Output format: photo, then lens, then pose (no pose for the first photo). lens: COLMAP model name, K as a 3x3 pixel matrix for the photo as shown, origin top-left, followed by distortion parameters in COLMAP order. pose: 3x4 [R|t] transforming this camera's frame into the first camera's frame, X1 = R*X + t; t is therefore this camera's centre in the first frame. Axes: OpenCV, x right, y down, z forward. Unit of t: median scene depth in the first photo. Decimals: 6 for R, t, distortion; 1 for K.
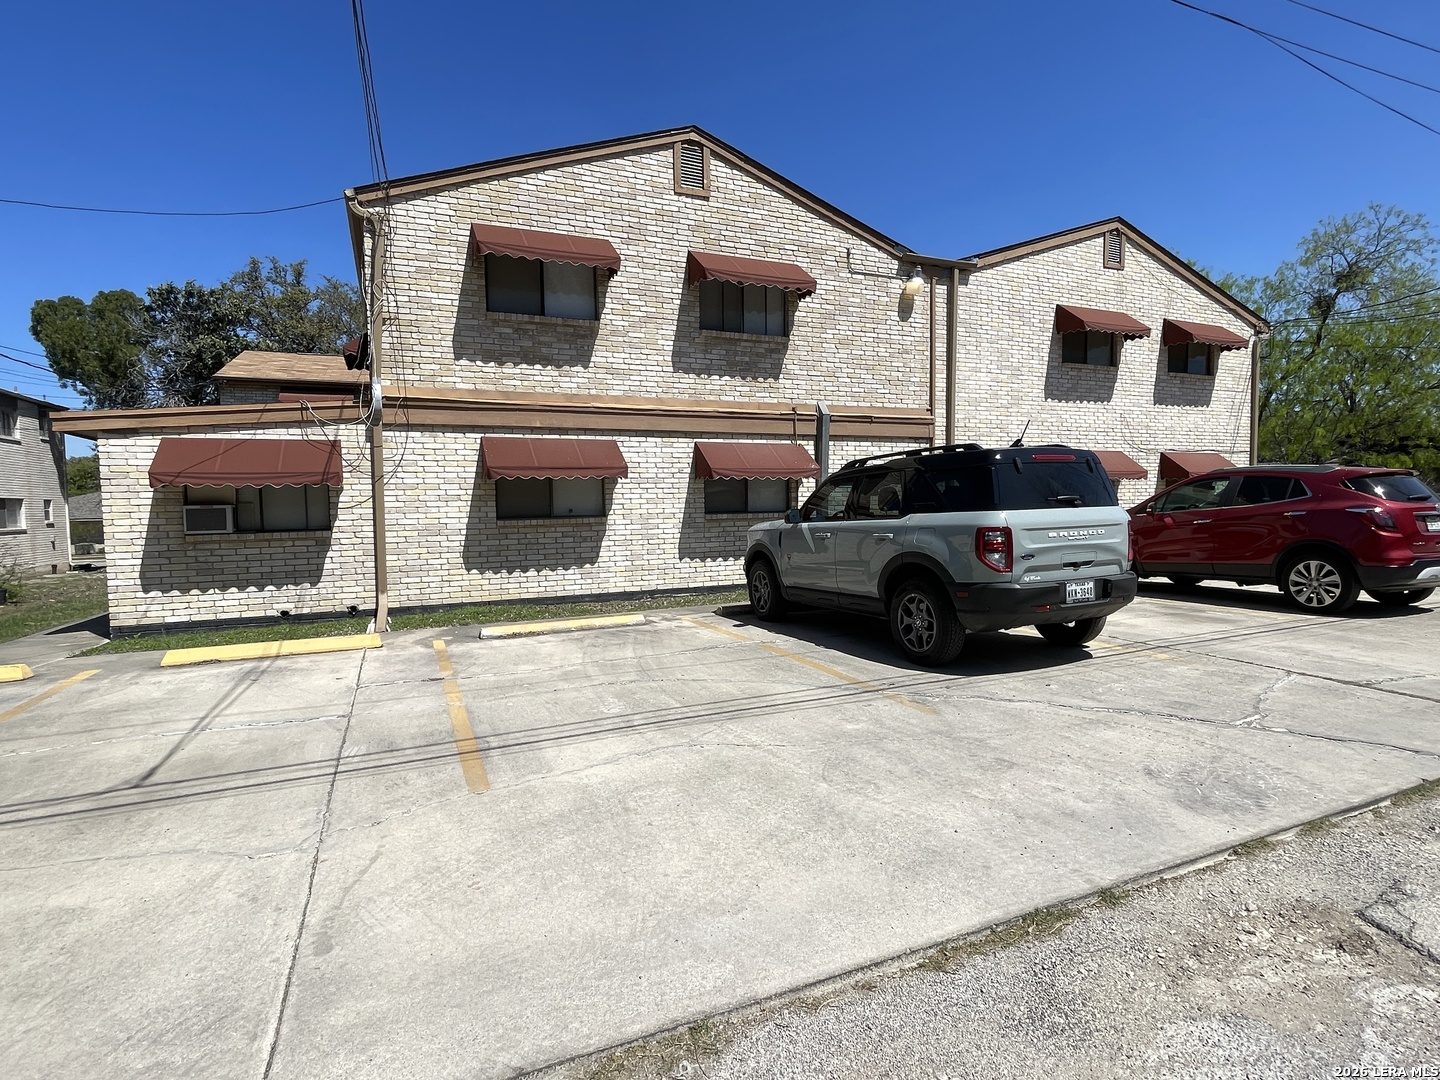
lens RADIAL K [[713.6, 0, 720.0], [0, 713.6, 540.0], [0, 0, 1]] dist [-0.000061, 0.000005]
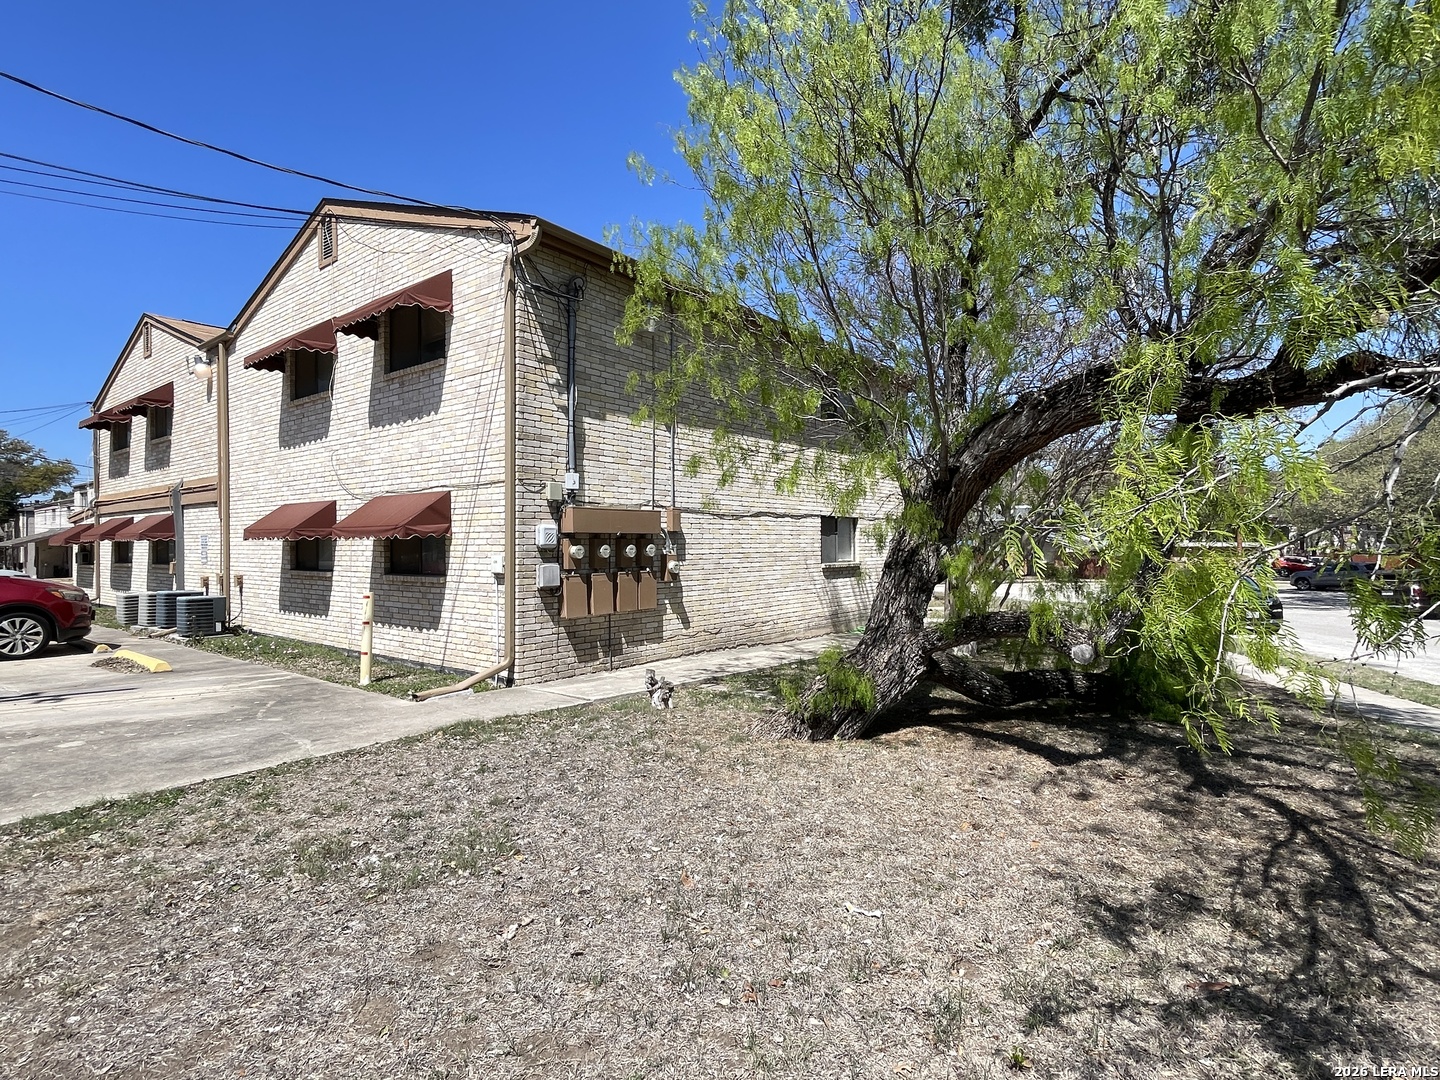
lens RADIAL K [[713.6, 0, 720.0], [0, 713.6, 540.0], [0, 0, 1]] dist [-0.000061, 0.000005]
pose [[0.476189, 0.017670, -0.879165, 1.336251], [-0.033013, 0.999452, 0.002206, -0.094788], [0.878723, 0.027973, 0.476512, 0.950577]]
